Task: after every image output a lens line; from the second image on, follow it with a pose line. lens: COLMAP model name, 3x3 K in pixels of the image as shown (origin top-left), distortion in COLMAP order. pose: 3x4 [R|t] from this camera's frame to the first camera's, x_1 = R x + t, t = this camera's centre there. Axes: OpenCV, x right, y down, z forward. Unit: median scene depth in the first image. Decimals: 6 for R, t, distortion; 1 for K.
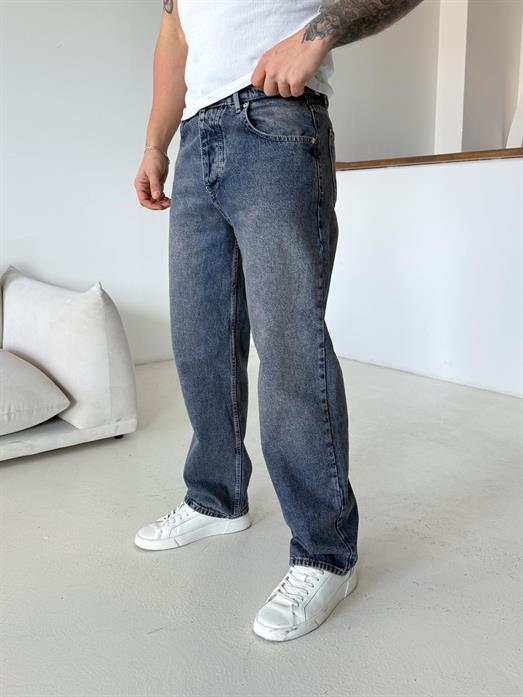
lens RADIAL K [[689.5, 0, 260.3], [0, 689.5, 347.5], [0, 0, 1]] dist [0.024687, 0.000000]
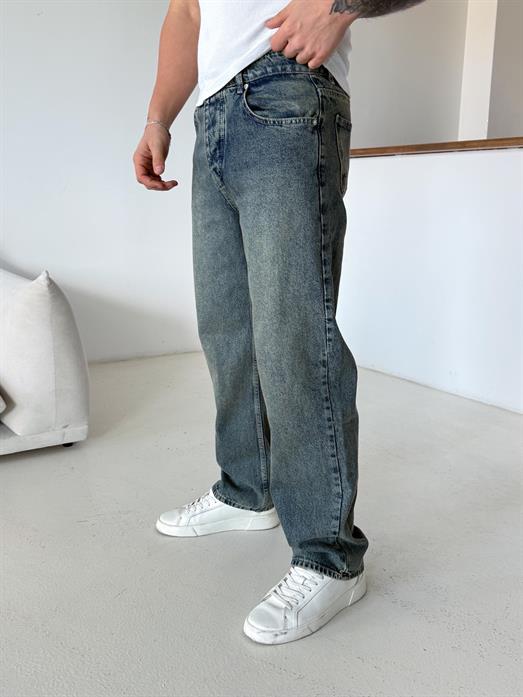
lens RADIAL K [[689.5, 0, 269.2], [0, 689.5, 343.1], [0, 0, 1]] dist [0.024687, 0.000000]
pose [[0.998330, 0.039666, -0.041996, 0.089694], [-0.039277, 0.999178, 0.010054, -0.021402], [0.042361, -0.008387, 0.999067, 0.122992]]
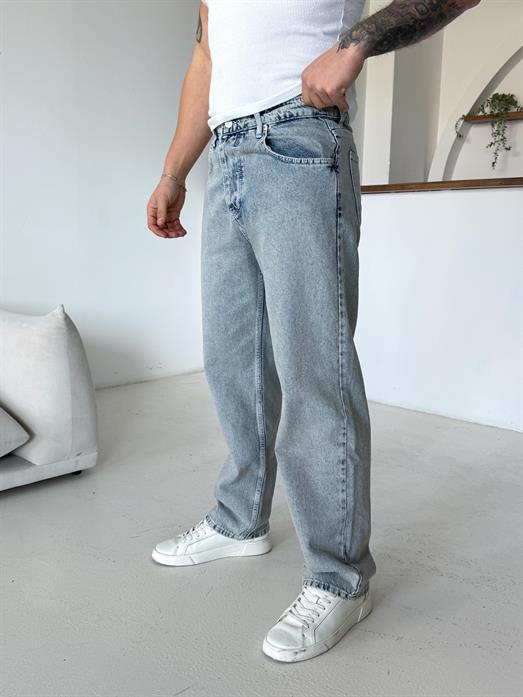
lens RADIAL K [[689.5, 0, 251.2], [0, 689.5, 358.2], [0, 0, 1]] dist [0.024687, 0.000000]
pose [[0.987388, -0.001483, 0.158311, -0.124699], [0.004601, 0.999803, -0.019327, -0.004006], [-0.158251, 0.019811, 0.987200, 0.053535]]
